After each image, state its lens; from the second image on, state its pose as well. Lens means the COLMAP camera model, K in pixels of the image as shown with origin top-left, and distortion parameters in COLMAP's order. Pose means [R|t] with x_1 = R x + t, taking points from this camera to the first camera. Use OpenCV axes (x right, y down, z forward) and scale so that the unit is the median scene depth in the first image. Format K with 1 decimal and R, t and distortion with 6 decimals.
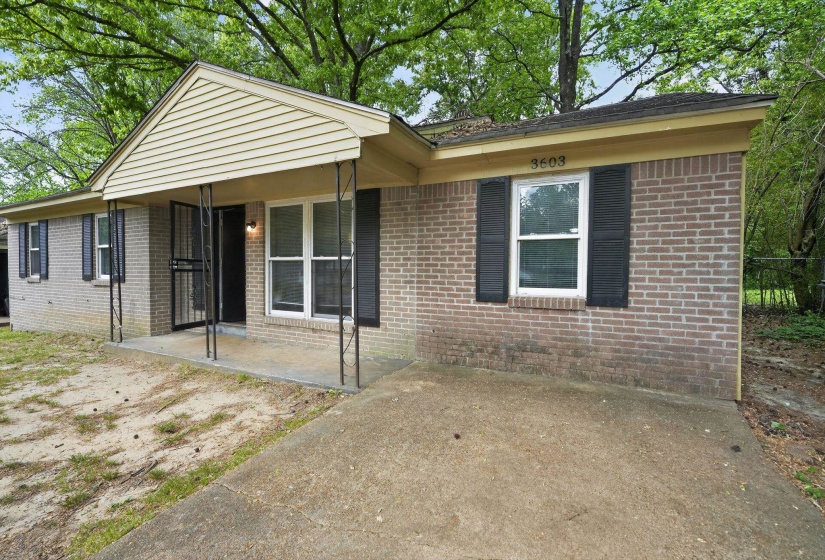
lens RADIAL K [[374.5, 0, 410.0], [0, 374.5, 285.3], [0, 0, 1]] dist [-0.017078, -0.000326]
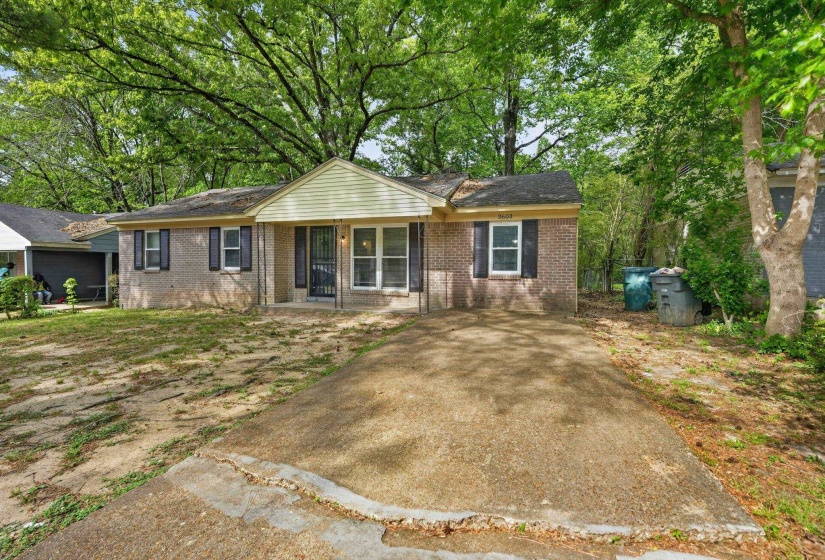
lens RADIAL K [[374.5, 0, 413.9], [0, 374.5, 282.2], [0, 0, 1]] dist [-0.017078, -0.000326]
pose [[0.988803, -0.002370, 0.149206, -0.464951], [0.004021, 0.999934, -0.010763, 0.089538], [-0.149171, 0.011242, 0.988748, -1.047054]]
